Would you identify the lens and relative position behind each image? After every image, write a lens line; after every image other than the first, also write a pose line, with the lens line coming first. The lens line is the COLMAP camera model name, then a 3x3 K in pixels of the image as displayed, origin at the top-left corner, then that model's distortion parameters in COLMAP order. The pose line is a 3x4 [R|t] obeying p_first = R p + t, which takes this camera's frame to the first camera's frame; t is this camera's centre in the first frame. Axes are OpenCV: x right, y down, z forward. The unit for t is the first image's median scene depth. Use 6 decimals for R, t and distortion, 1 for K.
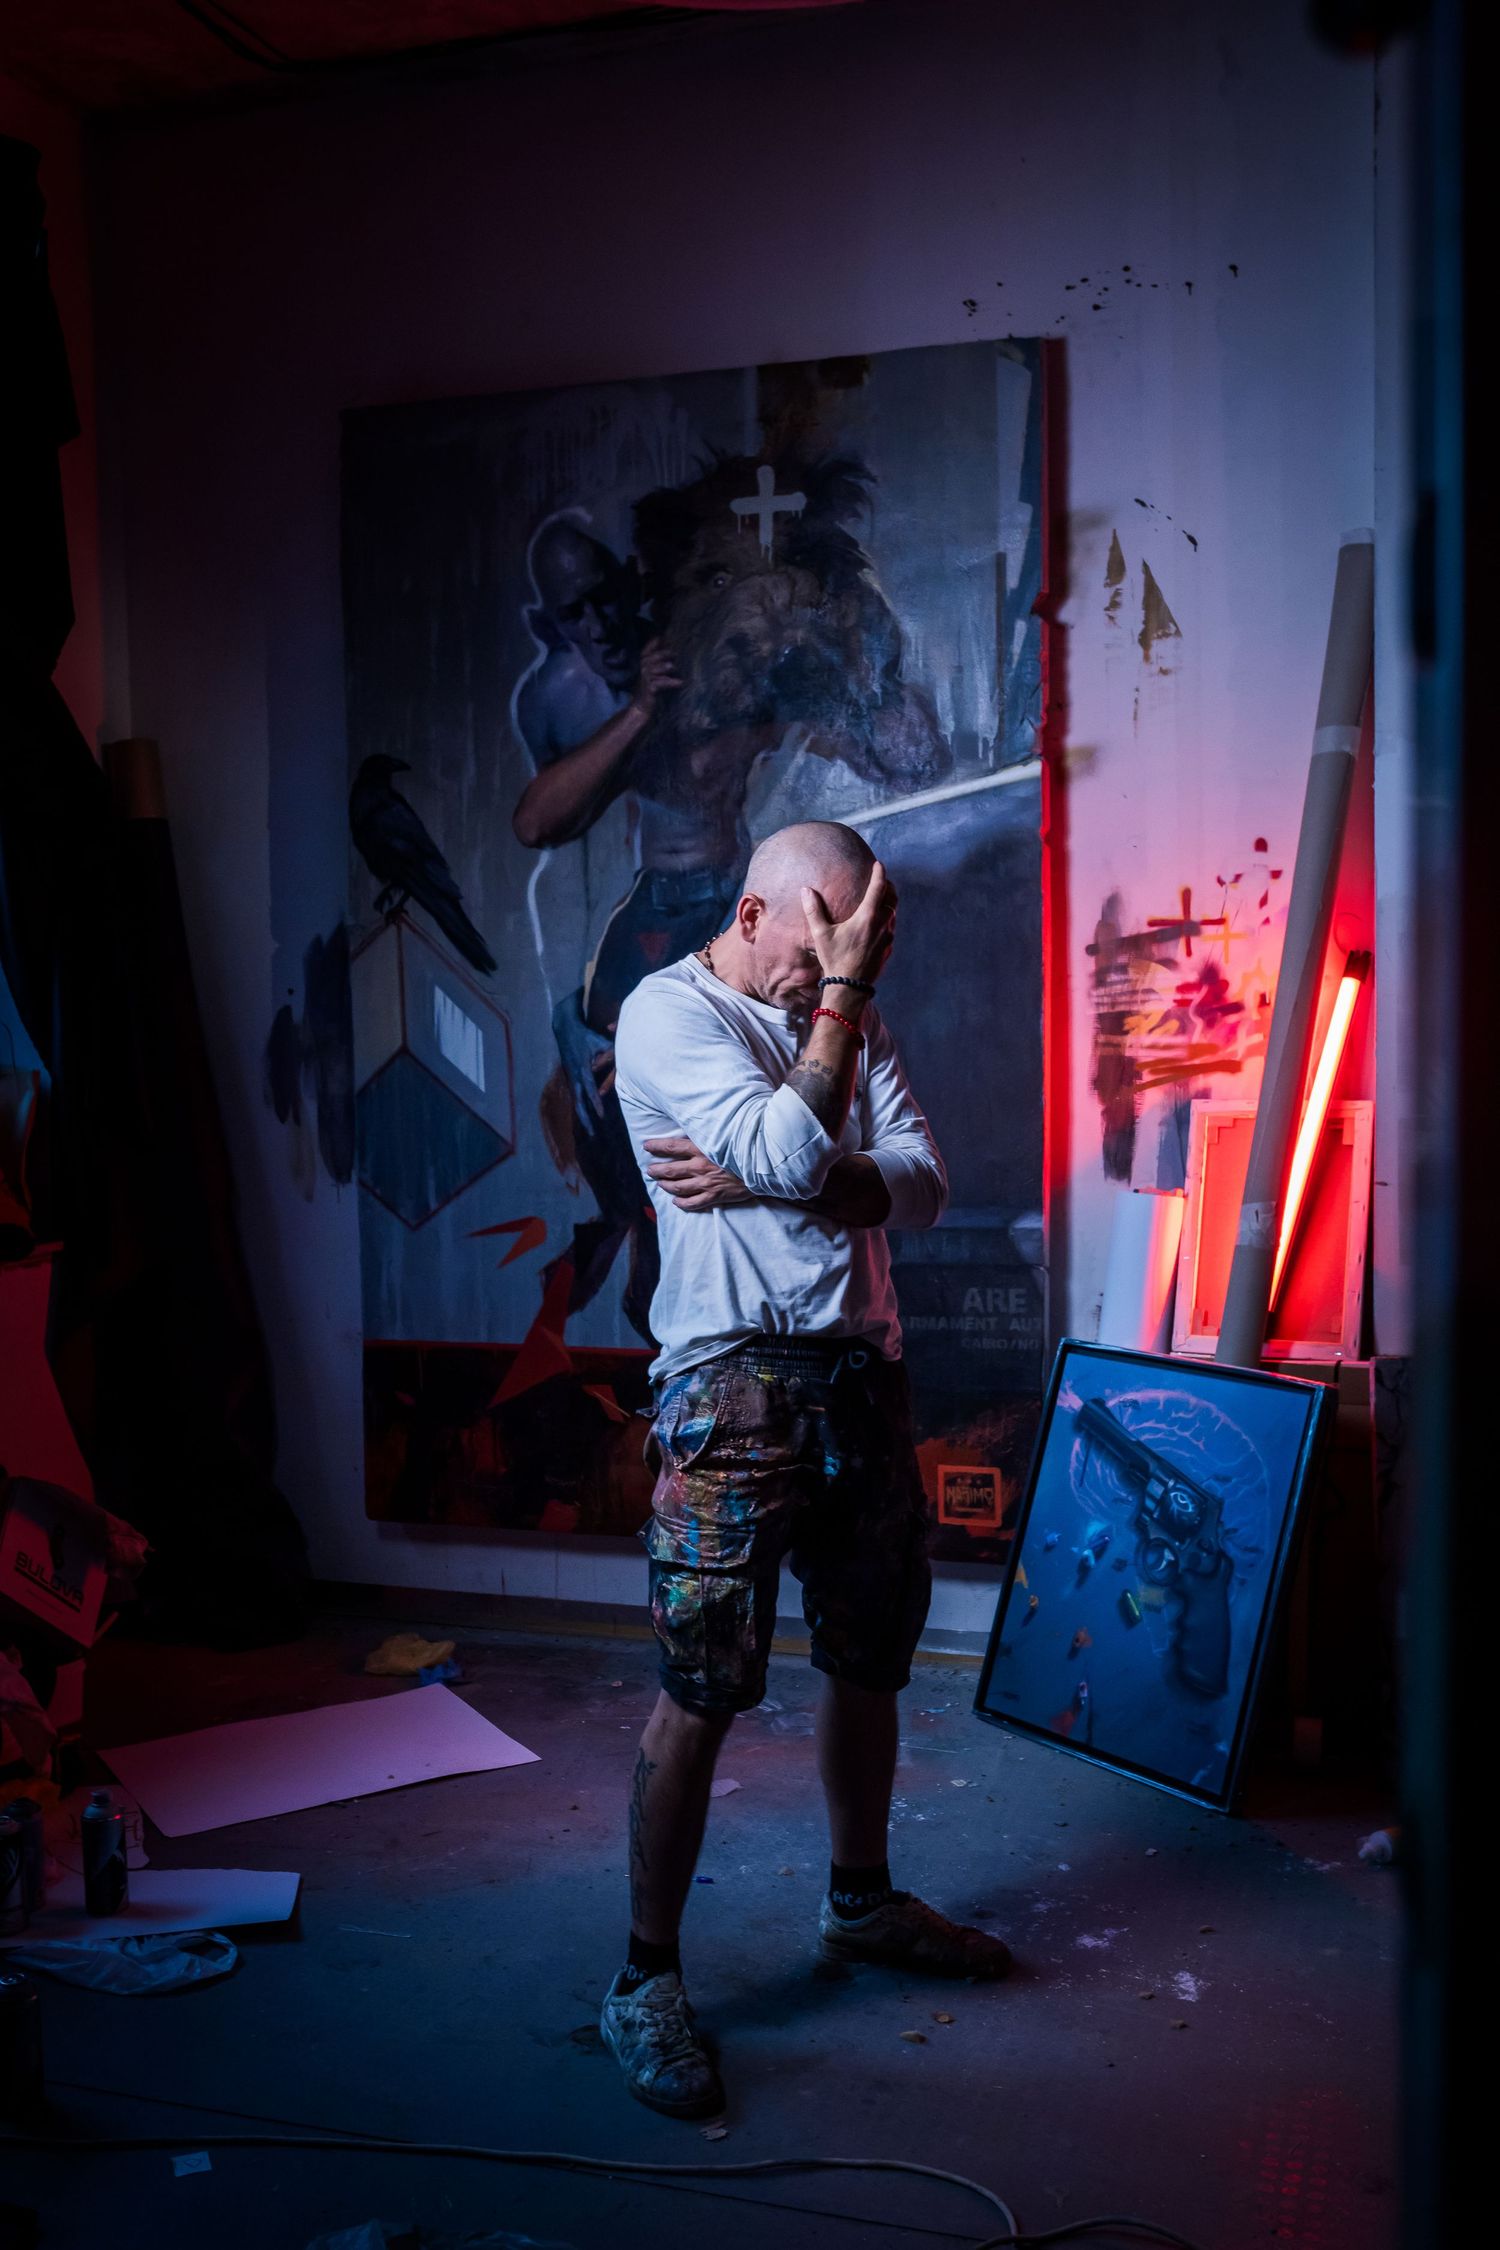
lens RADIAL K [[2003.5, 0, 752.9], [0, 2003.5, 1327.6], [0, 0, 1]] dist [-0.077078, 0.078983]
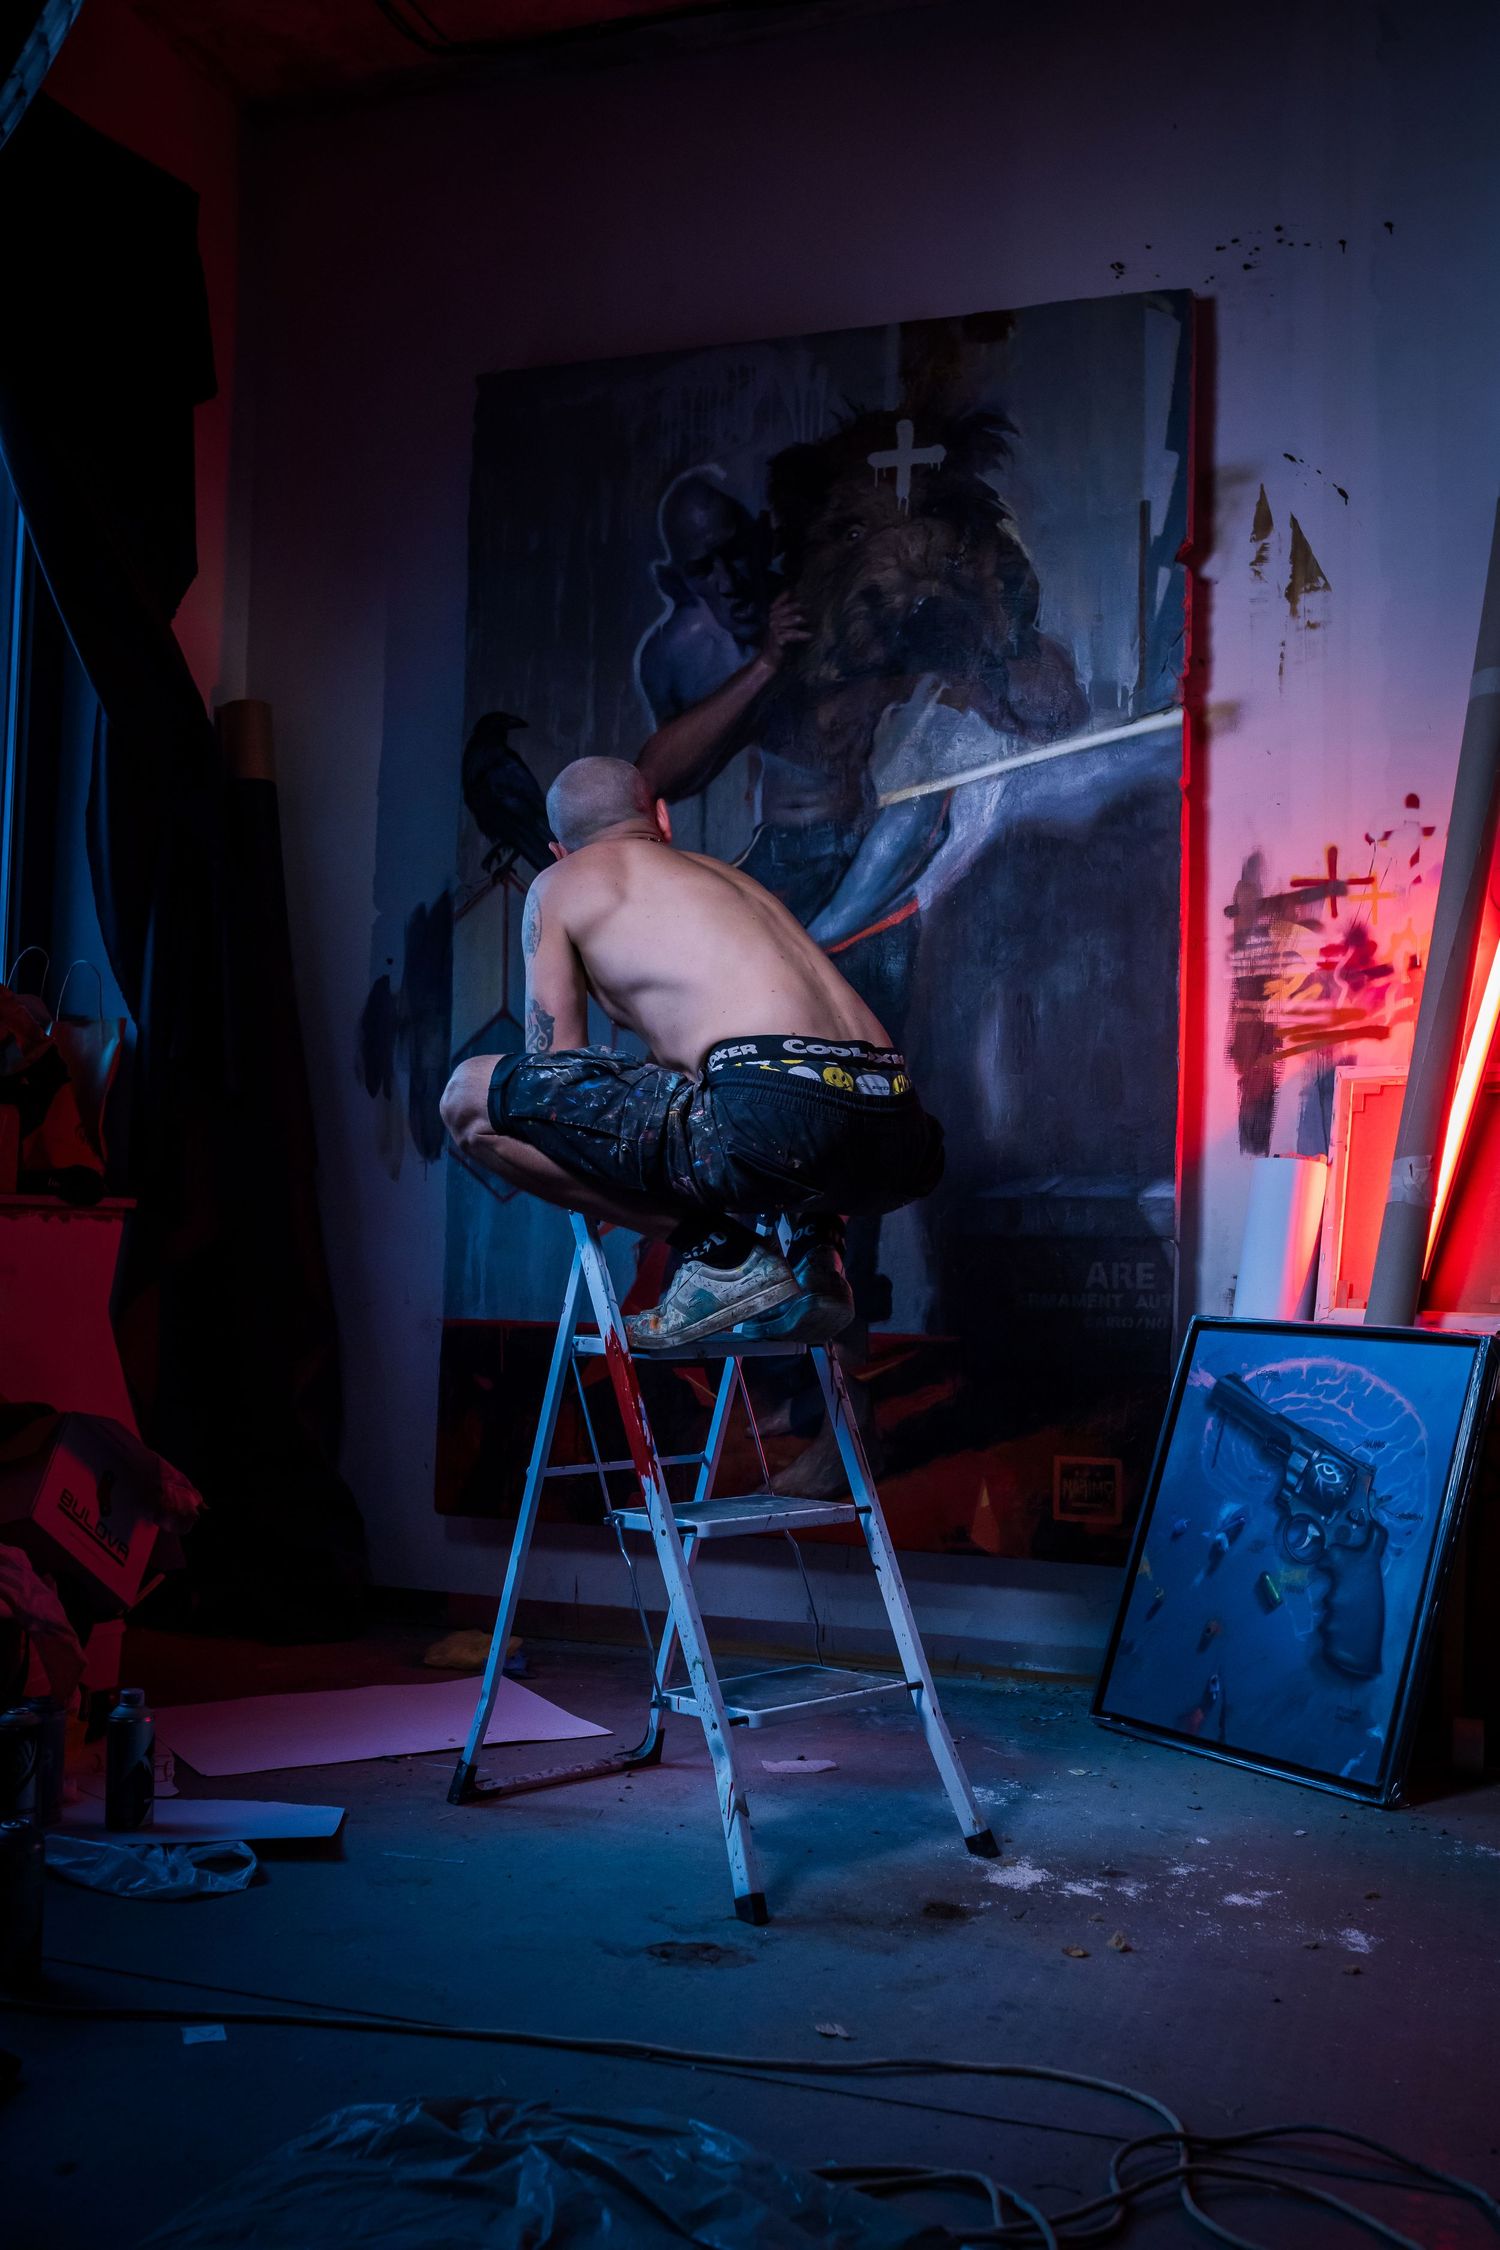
lens RADIAL K [[2003.5, 0, 752.9], [0, 2003.5, 1327.6], [0, 0, 1]] dist [-0.077078, 0.078983]
pose [[0.998680, 0.038181, -0.034353, -0.017992], [-0.041987, 0.992134, -0.117927, 0.130443], [0.029580, 0.119214, 0.992428, 0.074217]]
